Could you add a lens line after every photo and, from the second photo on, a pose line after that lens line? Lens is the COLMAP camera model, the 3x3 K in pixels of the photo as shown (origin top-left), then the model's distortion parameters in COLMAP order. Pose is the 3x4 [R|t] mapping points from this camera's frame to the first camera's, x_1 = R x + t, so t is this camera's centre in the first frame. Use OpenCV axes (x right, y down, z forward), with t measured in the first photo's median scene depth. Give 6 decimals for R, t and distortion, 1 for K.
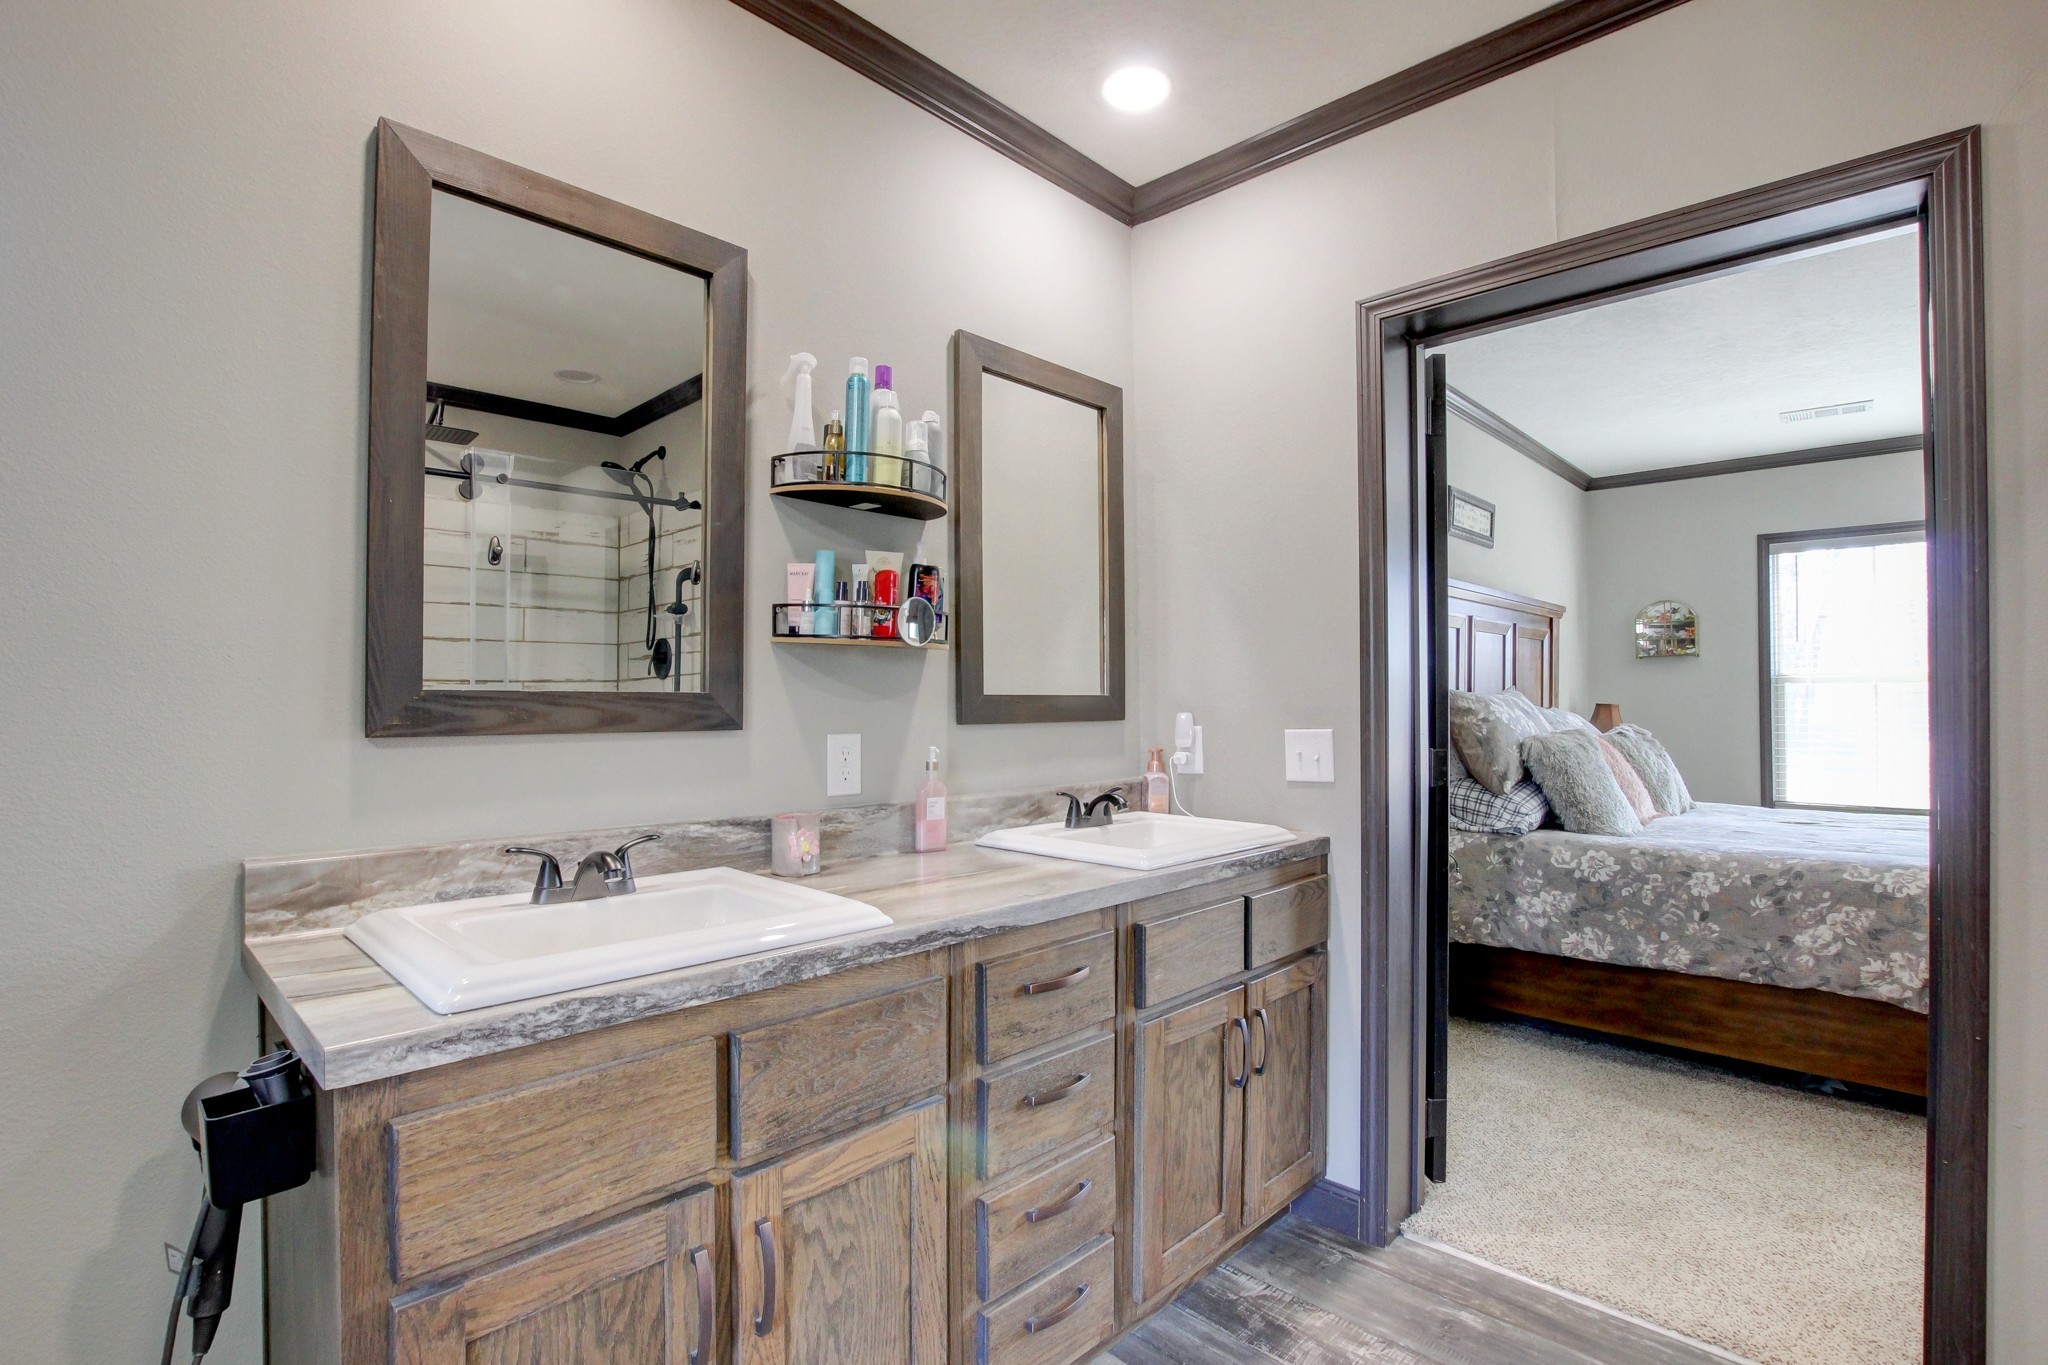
lens RADIAL K [[979.0, 0, 1020.8], [0, 979.0, 688.6], [0, 0, 1]] dist [-0.032417, 0.002300]
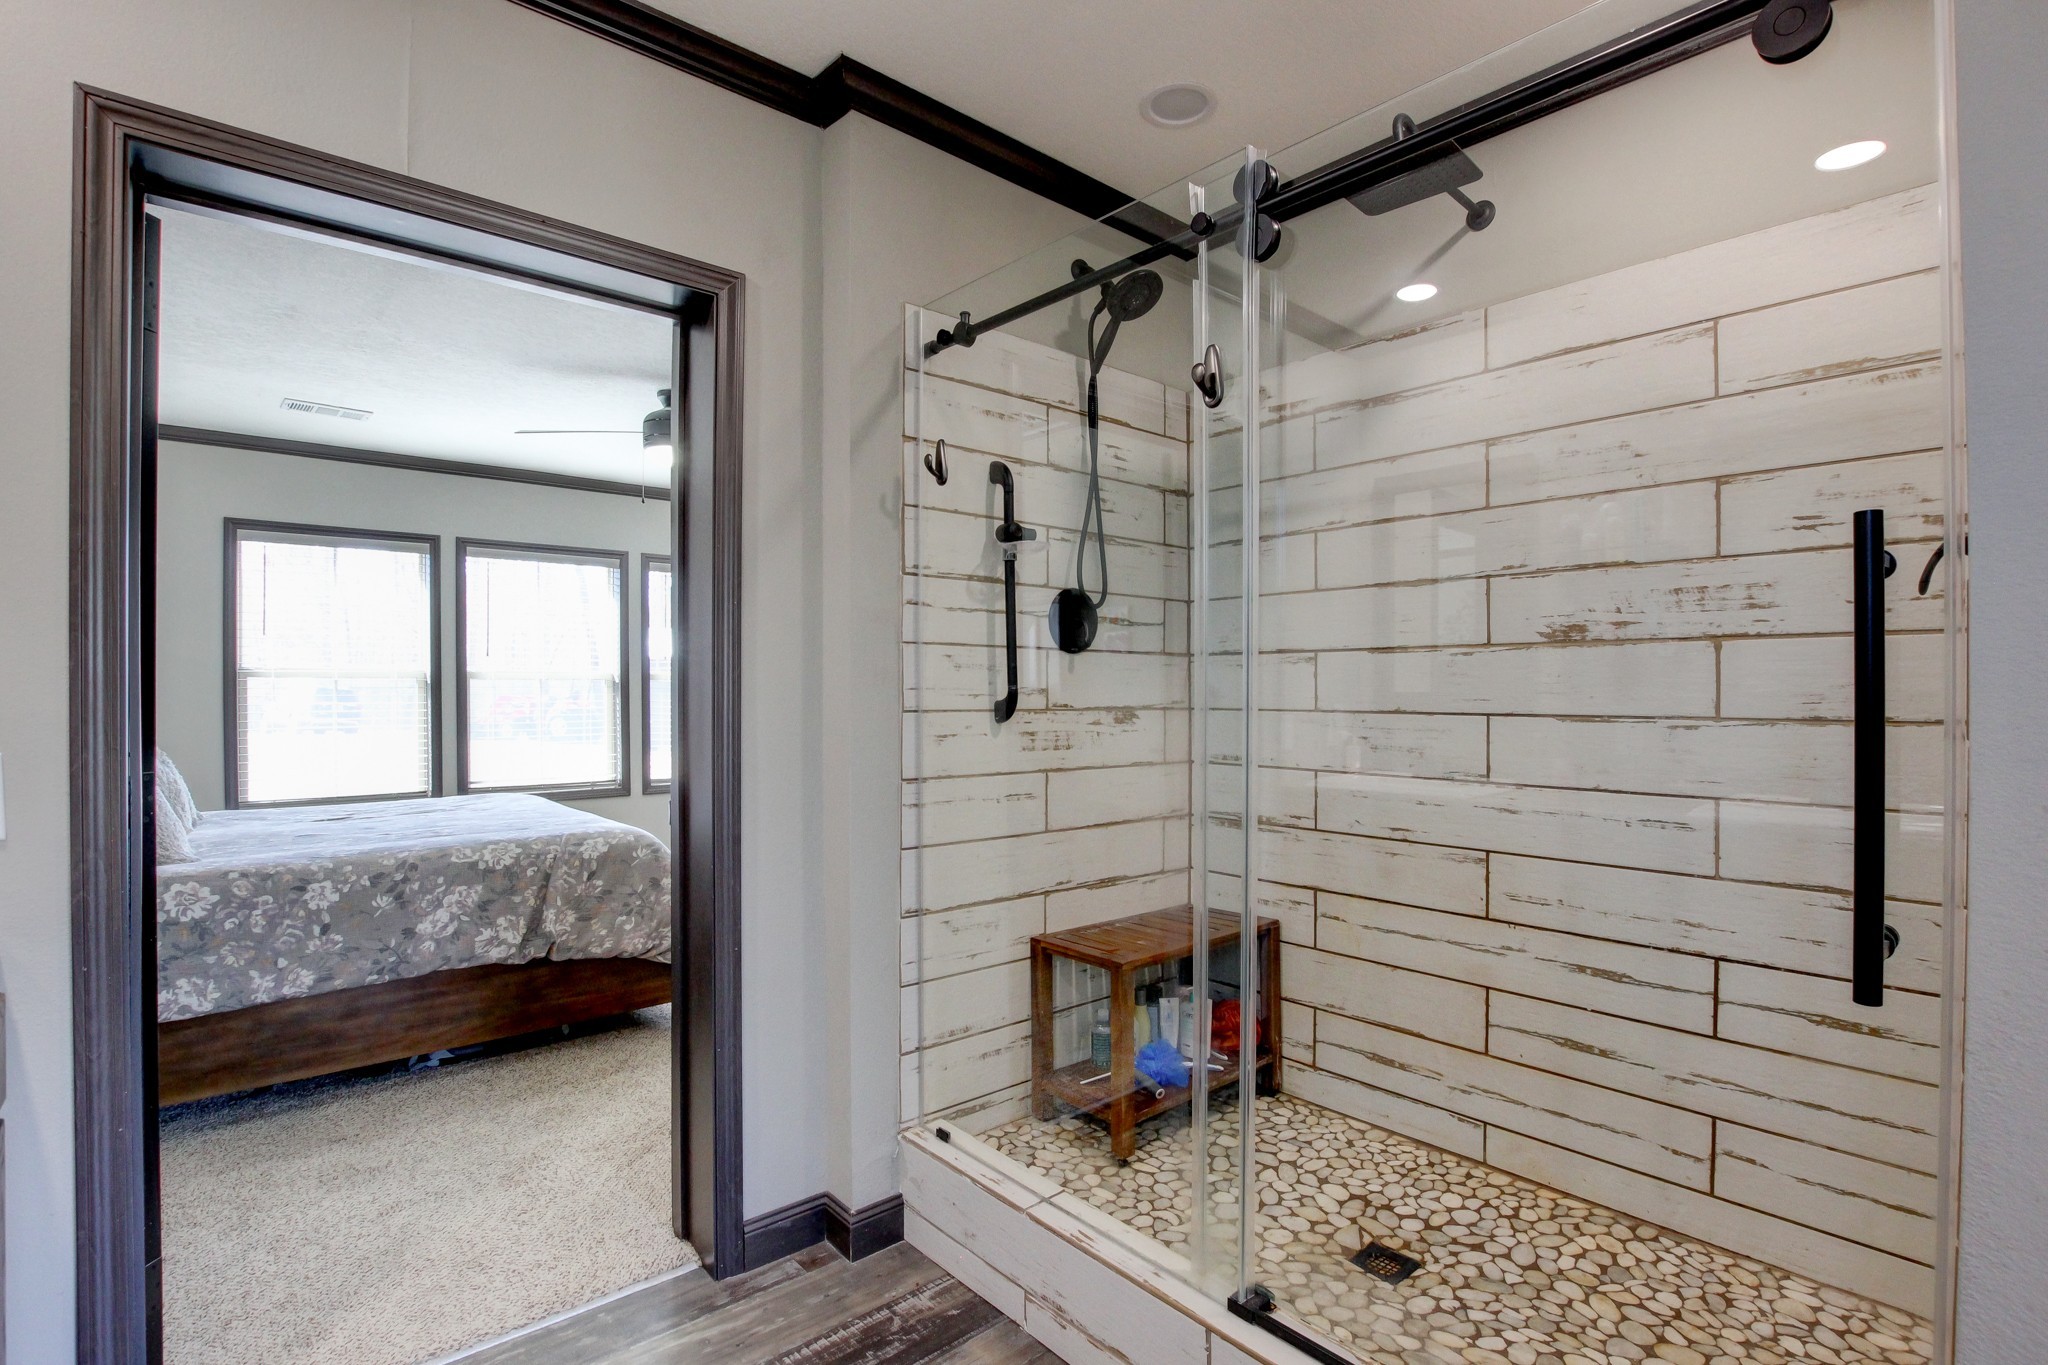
lens RADIAL K [[1001.4, 0, 1023.5], [0, 1001.4, 690.7], [0, 0, 1]] dist [-0.021608, -0.000027]
pose [[0.076452, -0.003177, 0.997068, -0.199071], [-0.008263, 0.999959, 0.003819, -0.004490], [-0.997039, -0.008531, 0.076422, 0.255368]]
